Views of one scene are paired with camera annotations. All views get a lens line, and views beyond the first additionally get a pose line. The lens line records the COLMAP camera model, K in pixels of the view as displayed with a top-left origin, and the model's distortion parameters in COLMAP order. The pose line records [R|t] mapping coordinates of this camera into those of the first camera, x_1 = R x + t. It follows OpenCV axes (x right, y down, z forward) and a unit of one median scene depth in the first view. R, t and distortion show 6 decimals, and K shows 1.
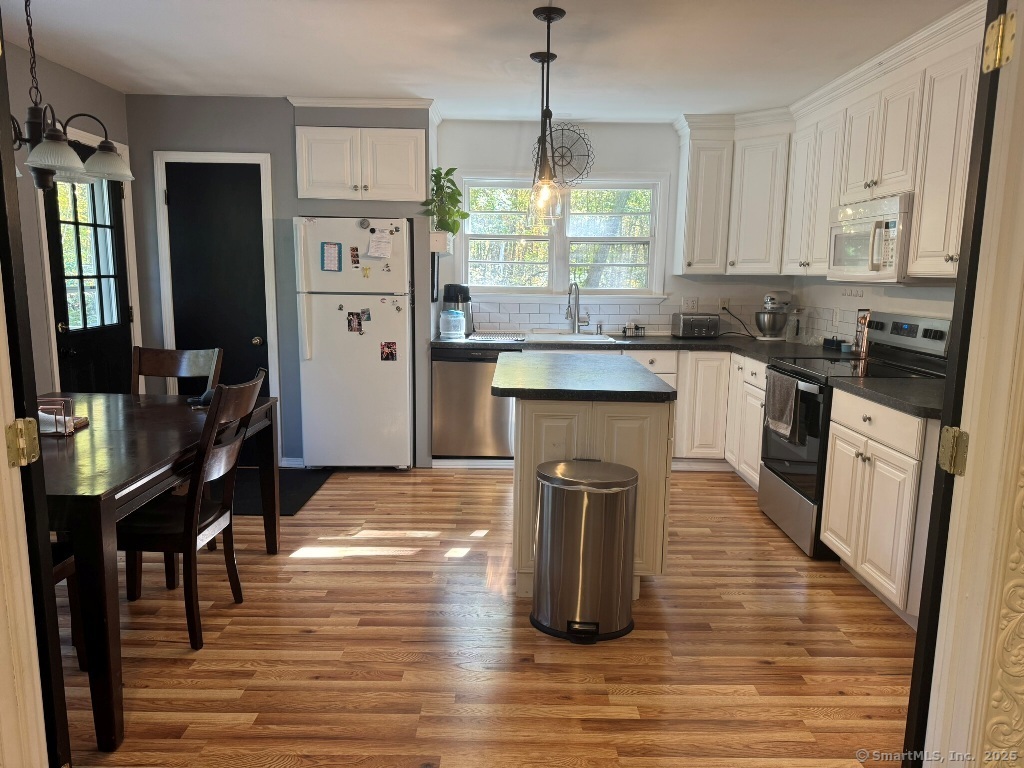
lens RADIAL K [[721.1, 0, 516.8], [0, 721.1, 383.1], [0, 0, 1]] dist [0.088484, -0.116933]
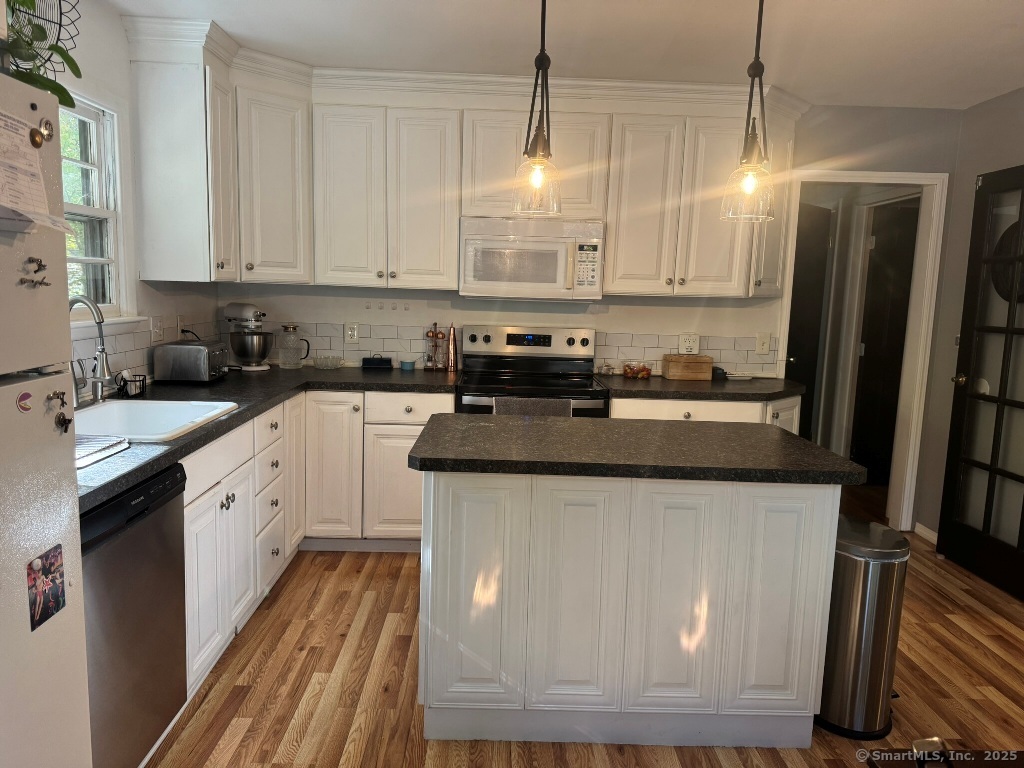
lens RADIAL K [[721.1, 0, 516.8], [0, 721.1, 383.1], [0, 0, 1]] dist [0.088484, -0.116933]
pose [[-0.016693, -0.147802, 0.988876, -0.512009], [0.121099, 0.981434, 0.148734, -0.160554], [-0.992500, 0.122235, 0.001515, 0.951620]]
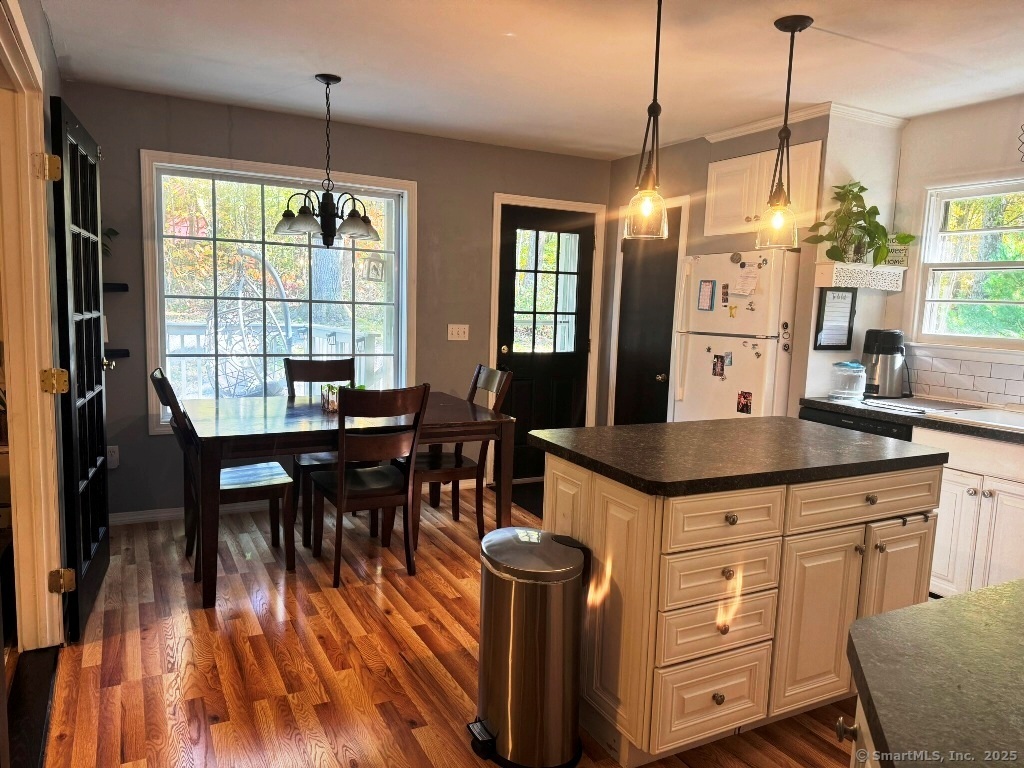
lens RADIAL K [[720.3, 0, 512.0], [0, 720.3, 384.0], [0, 0, 1]] dist [0.184378, -0.340995]
pose [[0.461530, 0.101954, -0.881246, 0.539979], [-0.159796, 0.986680, 0.030463, -0.055676], [0.872614, 0.126759, 0.471675, 0.398252]]
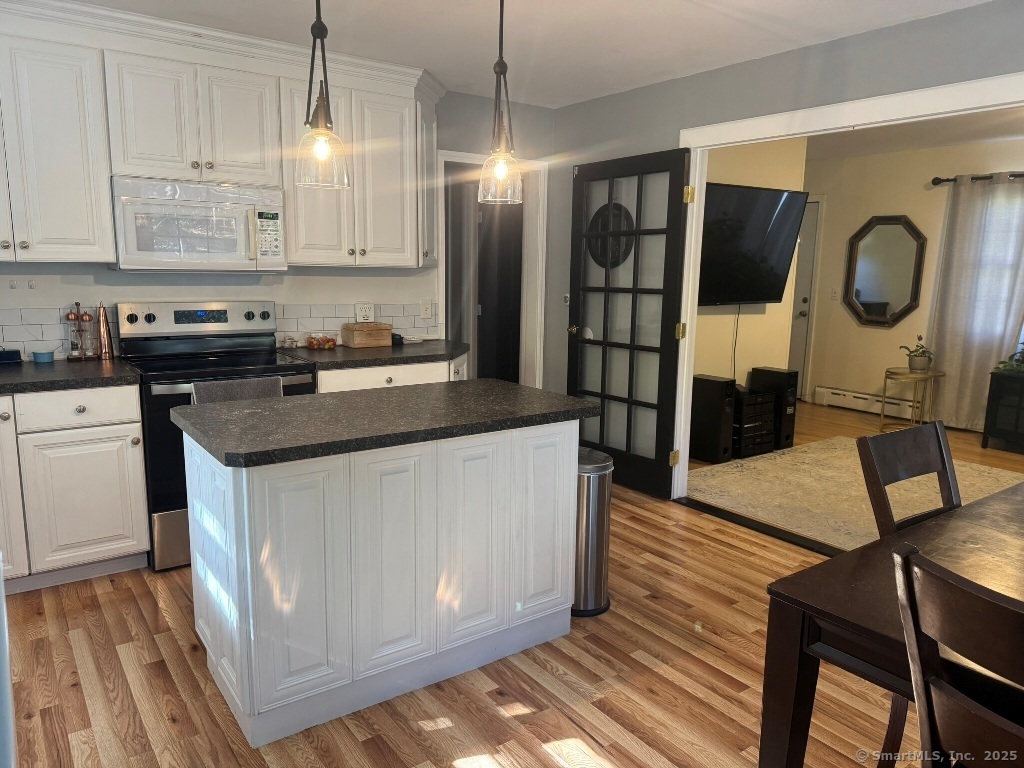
lens RADIAL K [[722.3, 0, 512.0], [0, 722.3, 384.0], [0, 0, 1]] dist [0.074999, -0.084532]
pose [[-0.581675, -0.160491, 0.797431, -0.484179], [0.096604, 0.959774, 0.263630, -0.191794], [-0.807664, 0.230382, -0.542773, 1.132825]]
